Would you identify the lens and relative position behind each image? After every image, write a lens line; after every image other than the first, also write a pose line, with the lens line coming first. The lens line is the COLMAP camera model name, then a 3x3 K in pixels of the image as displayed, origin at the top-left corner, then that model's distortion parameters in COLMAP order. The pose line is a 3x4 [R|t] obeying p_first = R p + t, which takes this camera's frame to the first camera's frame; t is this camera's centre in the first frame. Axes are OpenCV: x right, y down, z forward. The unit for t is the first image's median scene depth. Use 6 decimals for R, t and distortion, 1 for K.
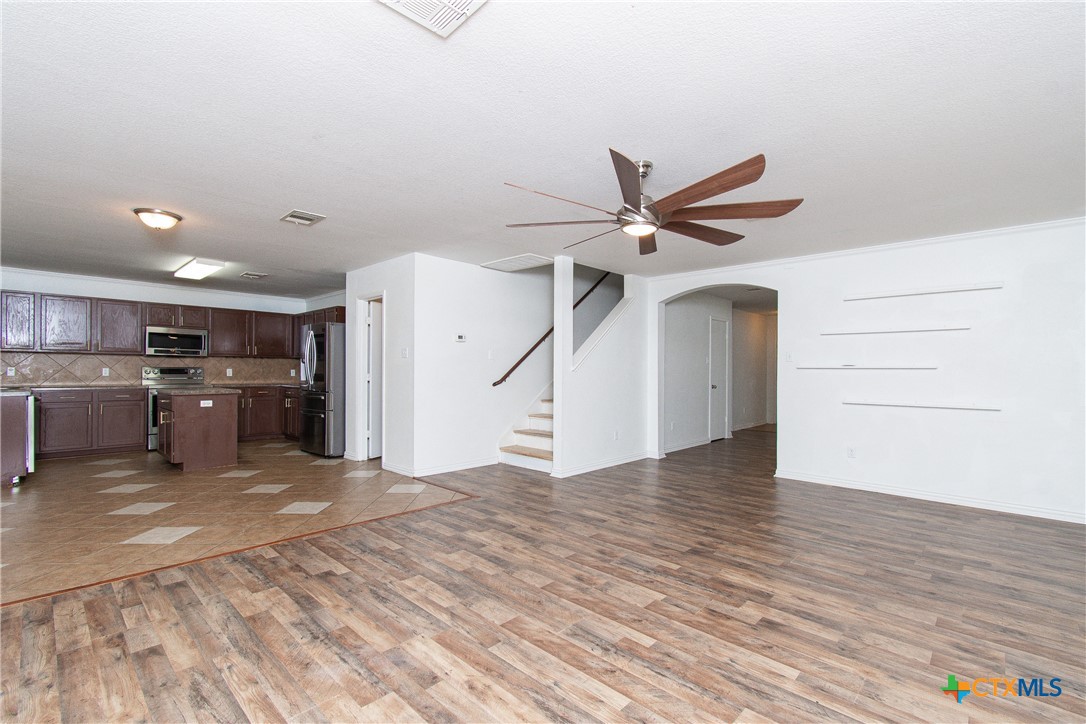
lens RADIAL K [[485.2, 0, 544.0], [0, 485.2, 366.4], [0, 0, 1]] dist [0.005087, -0.001925]
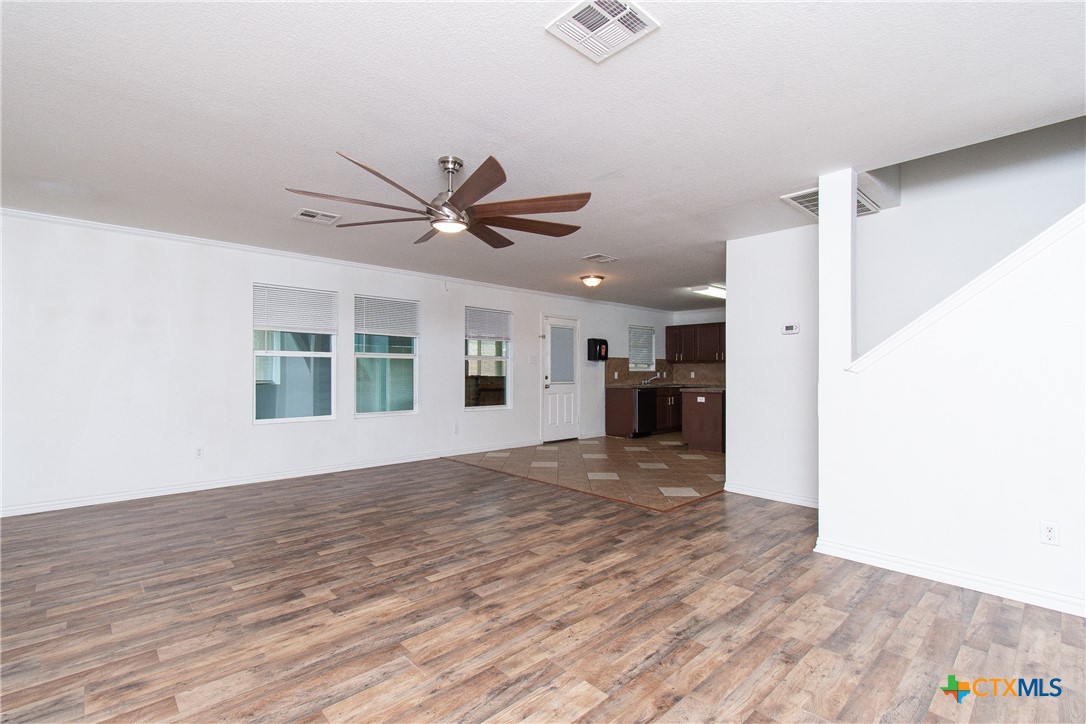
lens RADIAL K [[485.2, 0, 538.4], [0, 485.2, 367.7], [0, 0, 1]] dist [0.005087, -0.001925]
pose [[-0.061274, -0.015496, -0.998001, 0.902433], [0.007013, 0.999848, -0.015955, 0.014103], [0.998096, -0.007976, -0.061156, 0.948709]]
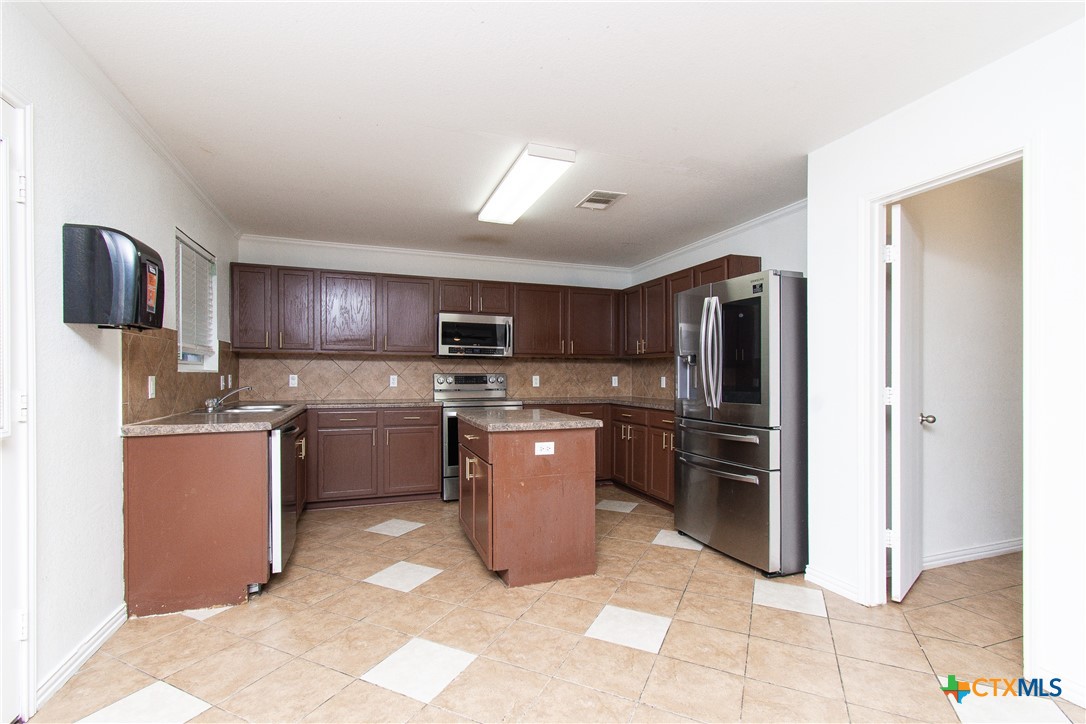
lens RADIAL K [[485.2, 0, 535.9], [0, 485.2, 371.1], [0, 0, 1]] dist [0.005087, -0.001925]
pose [[0.891745, -0.007866, -0.452469, -0.703499], [0.007144, 0.999969, -0.003304, 0.000977], [0.452481, -0.000286, 0.891774, 0.822397]]
